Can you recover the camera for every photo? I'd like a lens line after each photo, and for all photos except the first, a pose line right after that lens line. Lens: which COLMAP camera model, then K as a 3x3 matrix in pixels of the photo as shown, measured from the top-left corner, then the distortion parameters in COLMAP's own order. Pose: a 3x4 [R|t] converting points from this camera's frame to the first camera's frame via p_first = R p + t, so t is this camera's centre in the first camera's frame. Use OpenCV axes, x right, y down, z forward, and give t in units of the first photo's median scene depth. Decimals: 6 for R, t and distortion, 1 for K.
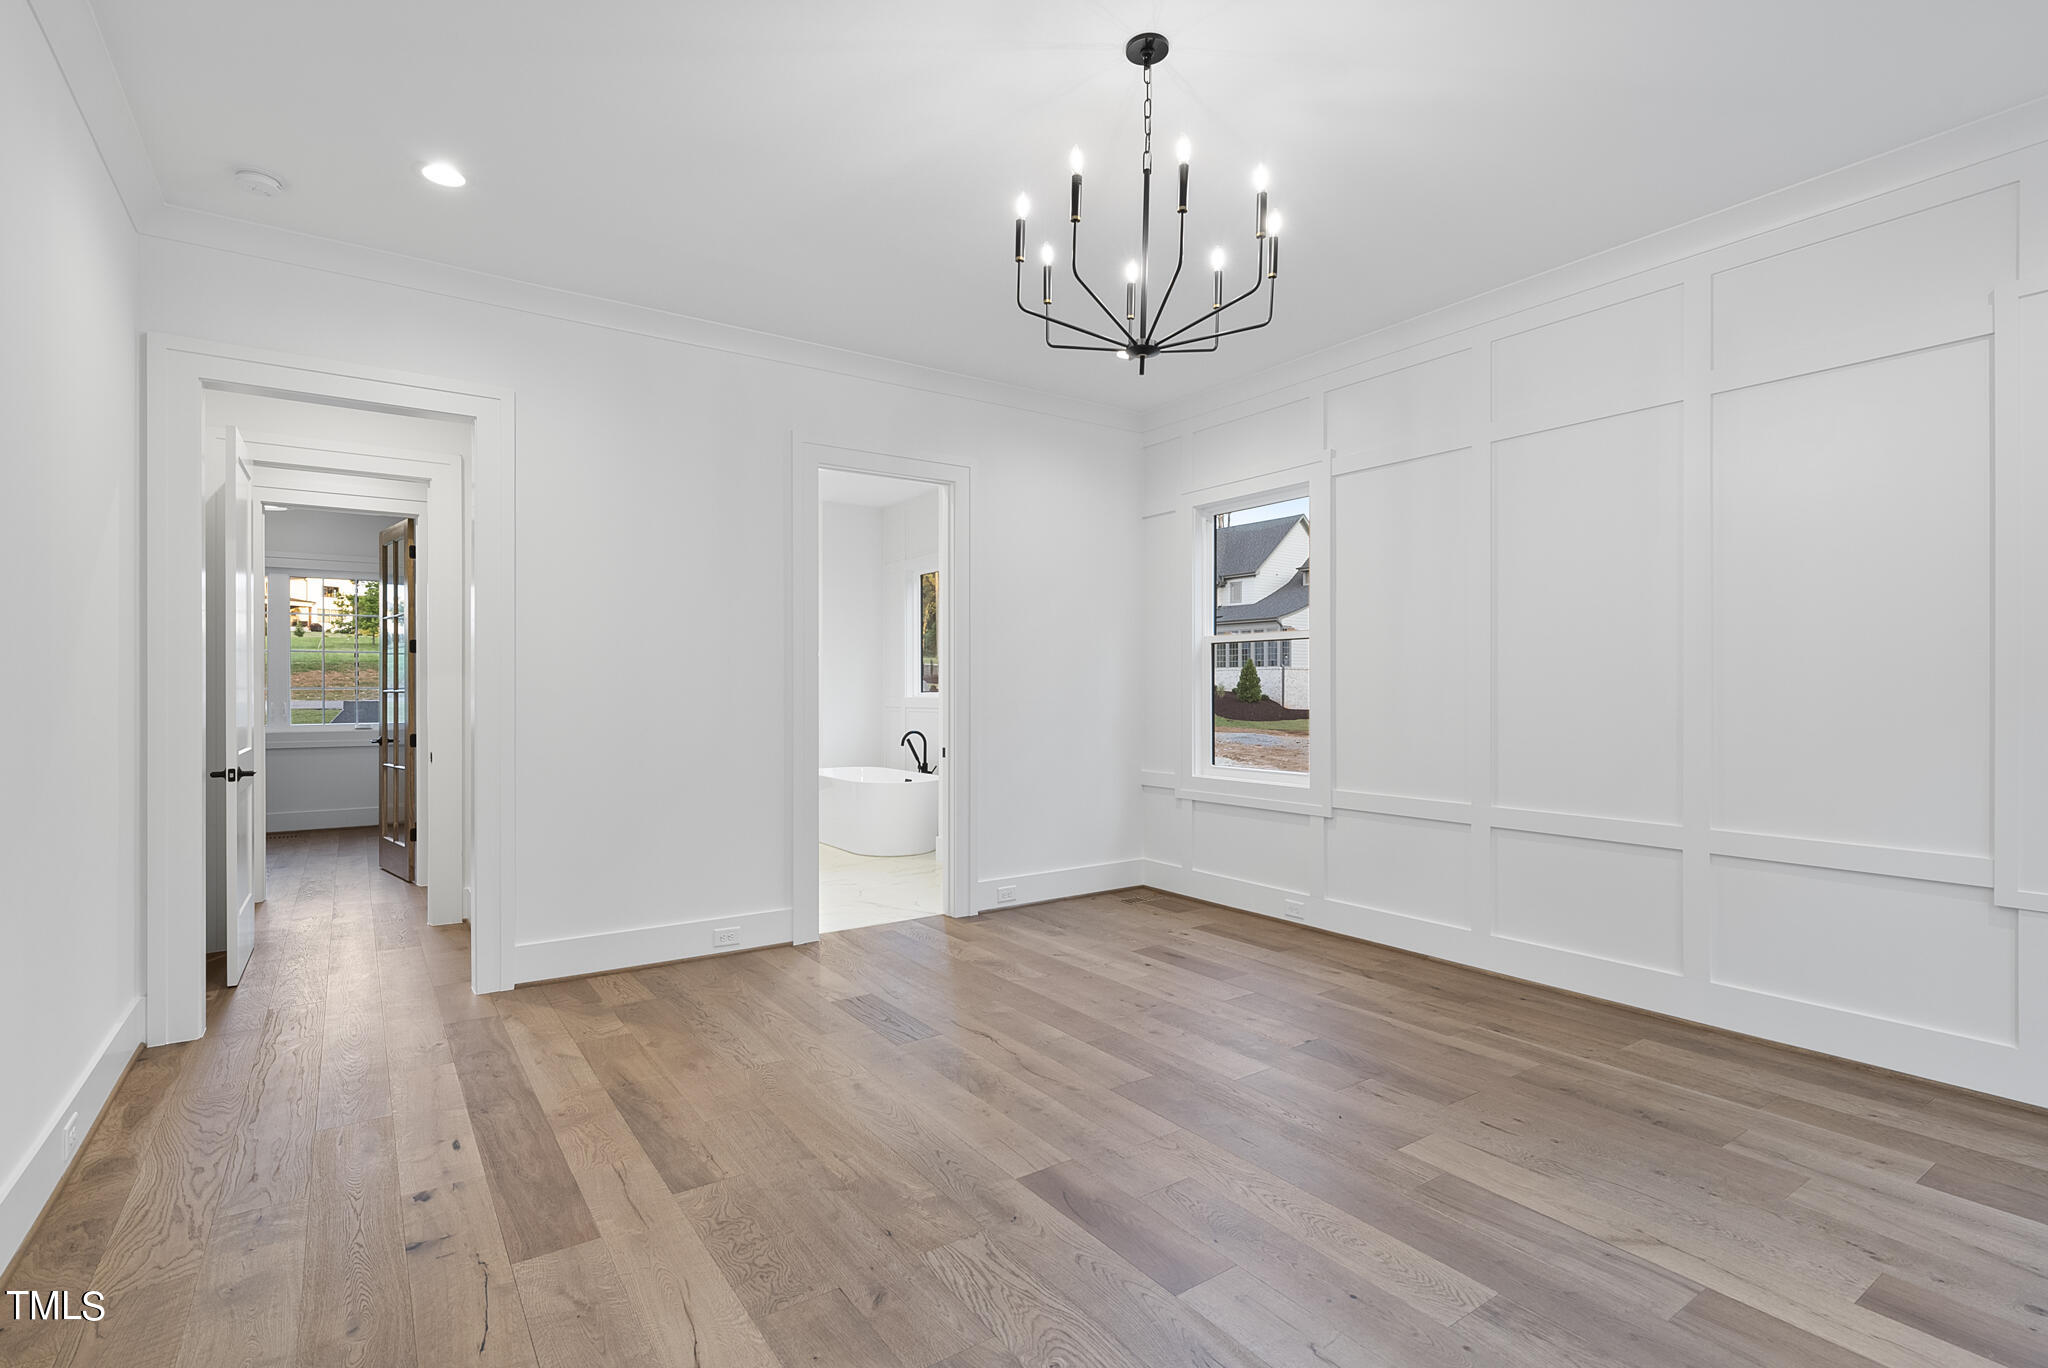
lens RADIAL K [[990.2, 0, 1024.0], [0, 990.2, 684.0], [0, 0, 1]] dist [-0.001040, -0.000298]
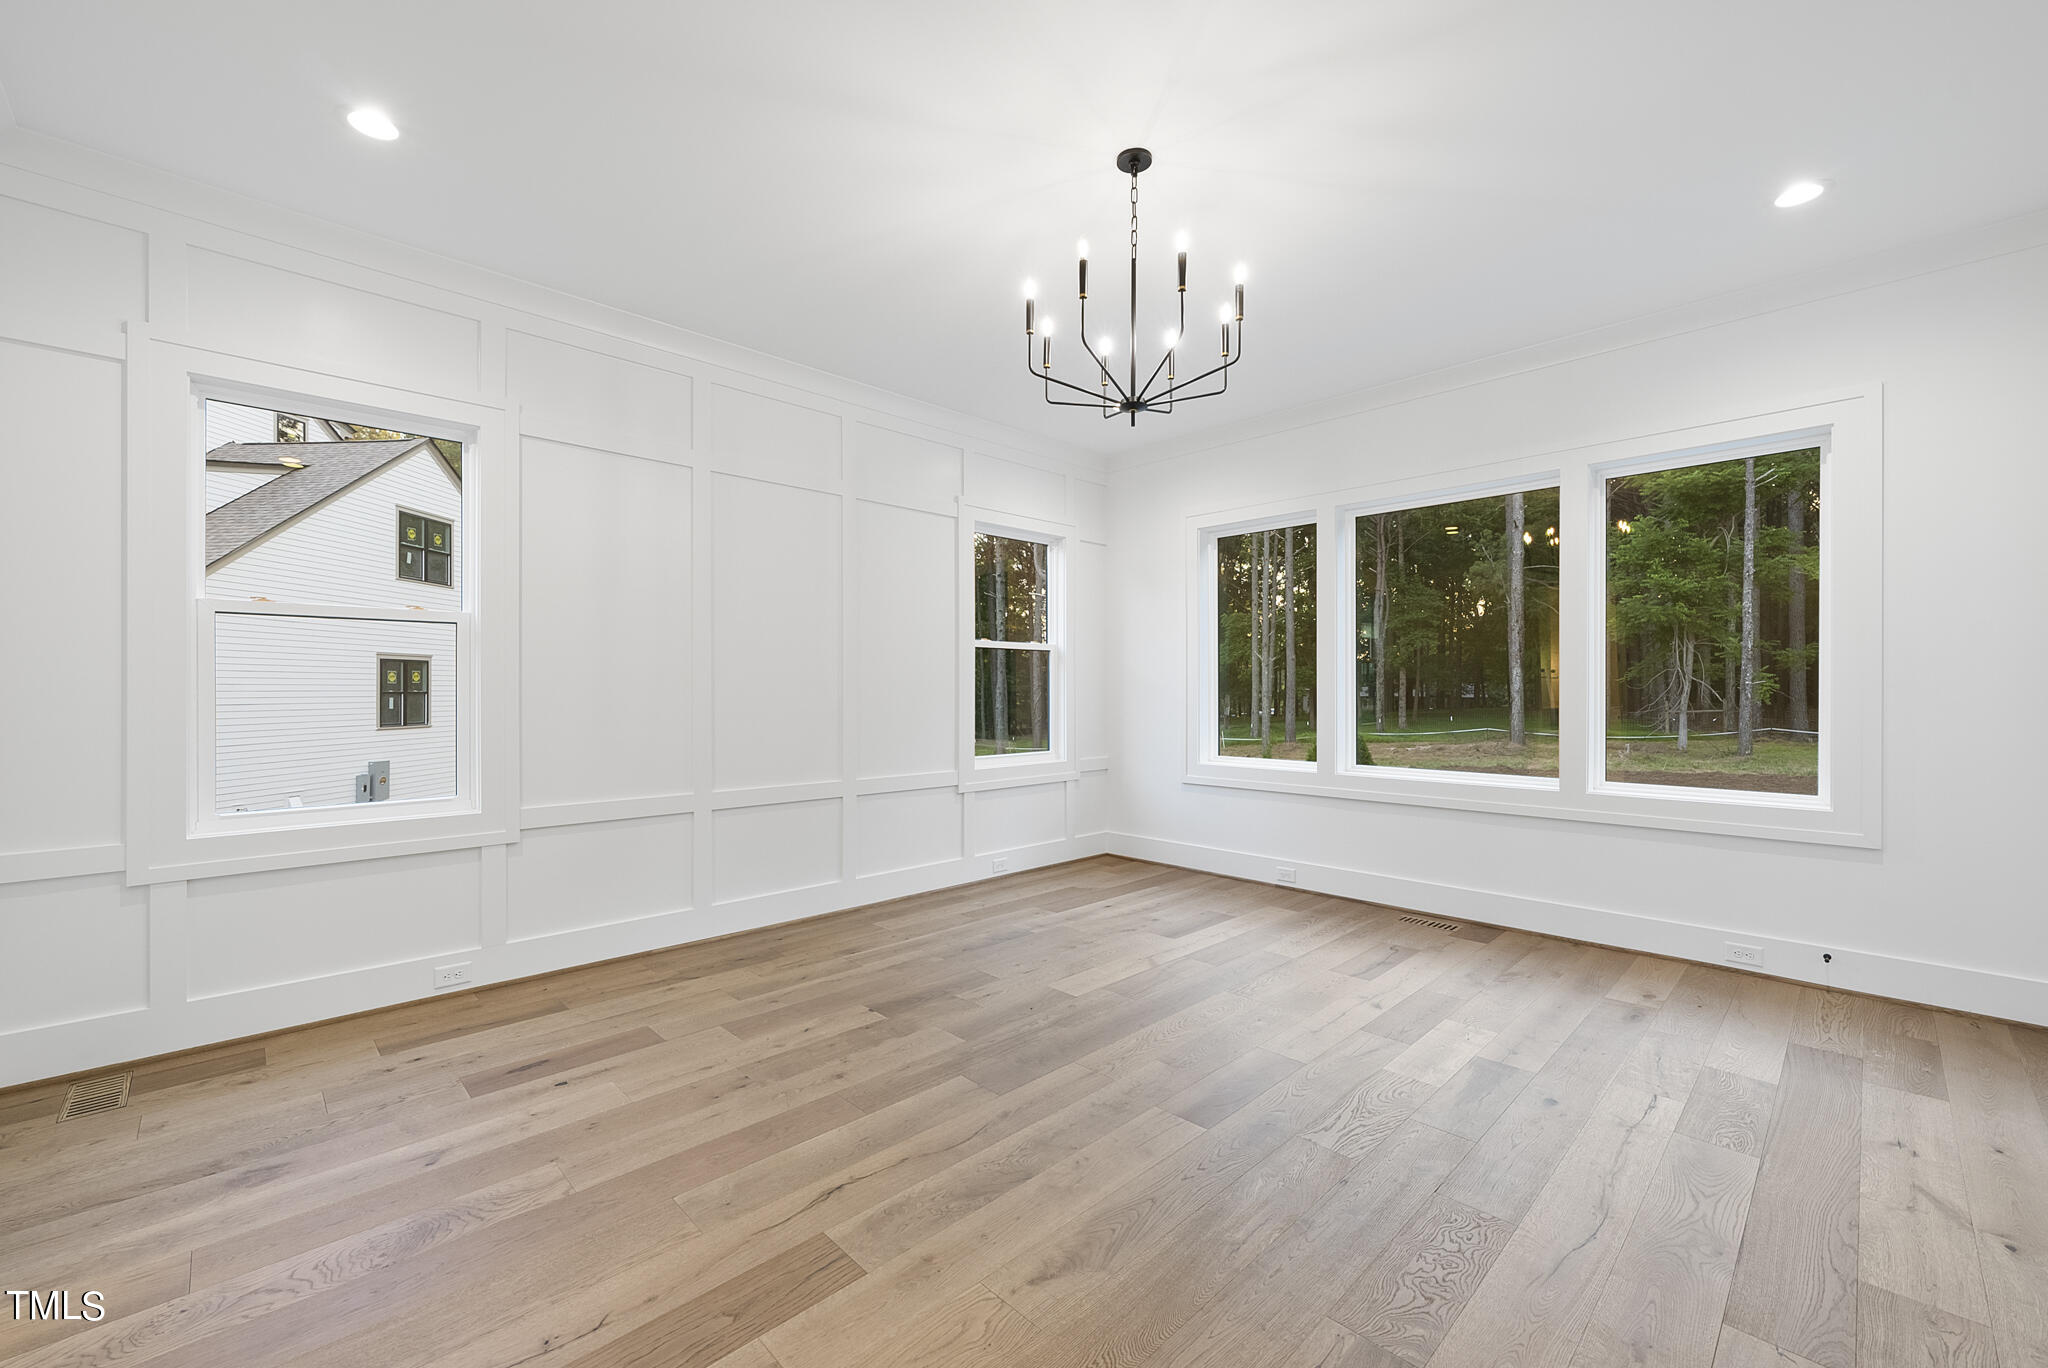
lens RADIAL K [[834.7, 0, 1024.6], [0, 834.7, 687.7], [0, 0, 1]] dist [0.005695, -0.000079]
pose [[-0.179928, 0.004678, 0.983669, -0.580850], [-0.005424, 0.999969, -0.005748, 0.007857], [-0.983665, -0.006370, -0.179897, 0.889978]]
